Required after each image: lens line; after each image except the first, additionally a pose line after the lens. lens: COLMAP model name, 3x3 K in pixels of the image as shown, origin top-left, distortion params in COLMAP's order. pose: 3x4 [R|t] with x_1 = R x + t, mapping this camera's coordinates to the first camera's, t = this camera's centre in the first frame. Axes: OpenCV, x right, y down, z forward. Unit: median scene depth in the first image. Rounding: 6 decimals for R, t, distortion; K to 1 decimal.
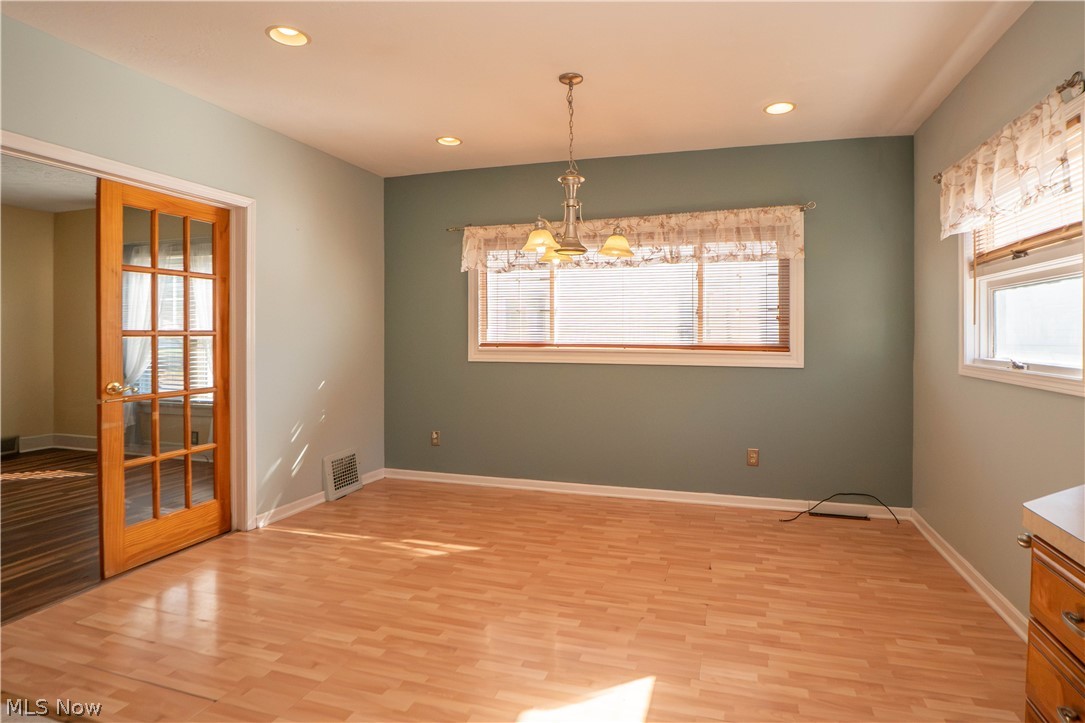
lens RADIAL K [[559.7, 0, 550.1], [0, 559.7, 337.2], [0, 0, 1]] dist [-0.025156, 0.000660]
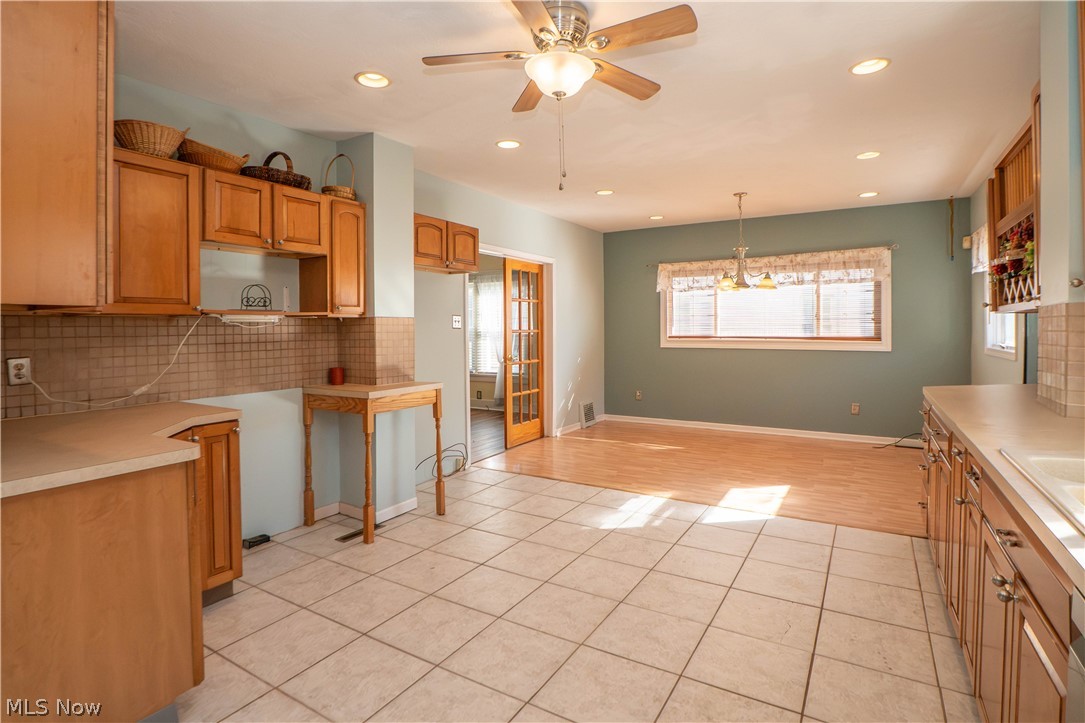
lens RADIAL K [[527.5, 0, 540.1], [0, 527.5, 331.7], [0, 0, 1]] dist [-0.013612, 0.000232]
pose [[0.972235, -0.004042, -0.233972, -0.145829], [0.004131, 0.999991, -0.000107, -0.003503], [0.233970, -0.000863, 0.972243, -0.622059]]
